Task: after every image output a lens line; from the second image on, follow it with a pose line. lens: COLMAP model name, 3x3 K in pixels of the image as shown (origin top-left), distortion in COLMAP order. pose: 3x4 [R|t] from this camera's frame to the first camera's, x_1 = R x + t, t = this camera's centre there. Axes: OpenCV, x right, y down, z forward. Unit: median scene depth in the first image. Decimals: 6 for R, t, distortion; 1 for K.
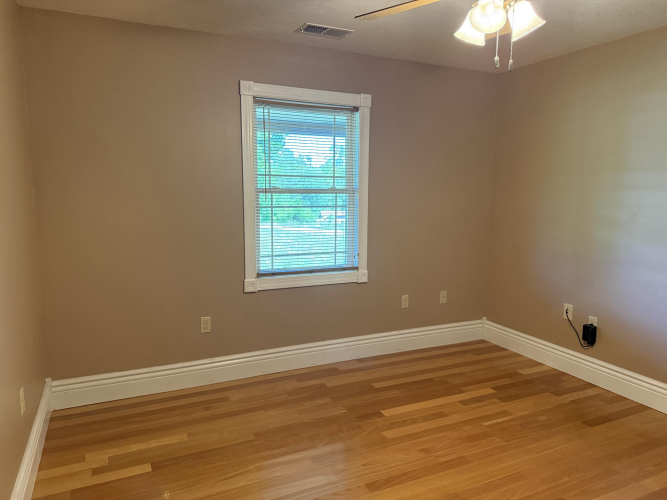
lens RADIAL K [[475.0, 0, 333.5], [0, 475.0, 250.0], [0, 0, 1]] dist [0.087349, -0.099162]
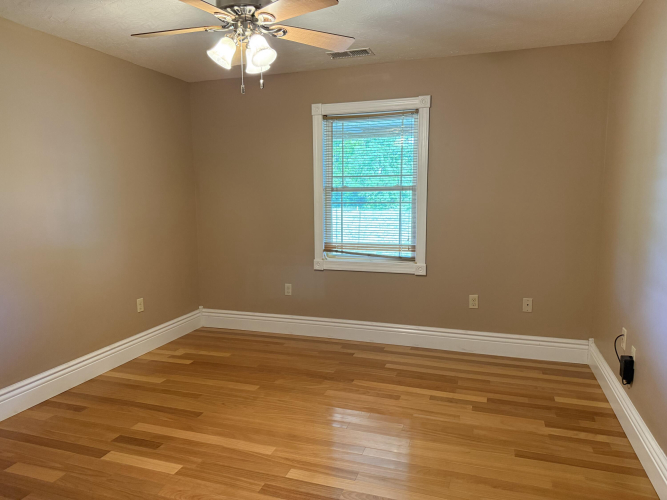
lens RADIAL K [[475.0, 0, 333.5], [0, 475.0, 250.0], [0, 0, 1]] dist [0.087349, -0.099162]
pose [[0.718512, 0.073102, -0.691662, 0.703176], [-0.074811, 0.996815, 0.027638, -0.001331], [0.691480, 0.031885, 0.721692, 0.112040]]
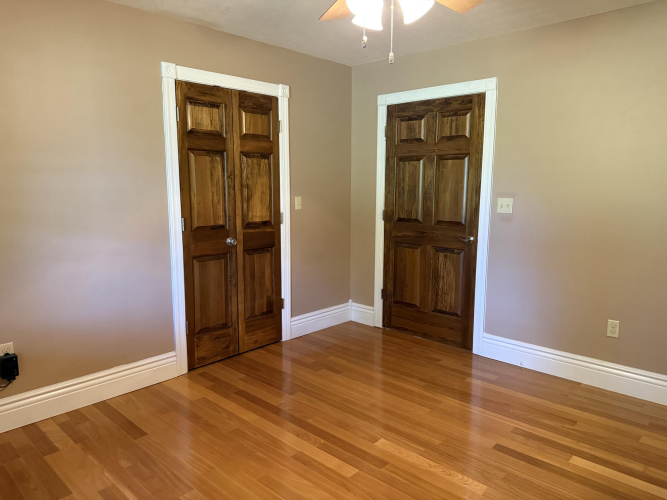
lens RADIAL K [[475.0, 0, 333.5], [0, 475.0, 250.0], [0, 0, 1]] dist [0.087349, -0.099162]
pose [[-0.364678, -0.139975, 0.920552, -0.389676], [0.116352, 0.974037, 0.194200, -0.097265], [-0.923835, 0.177928, -0.338924, 0.793749]]
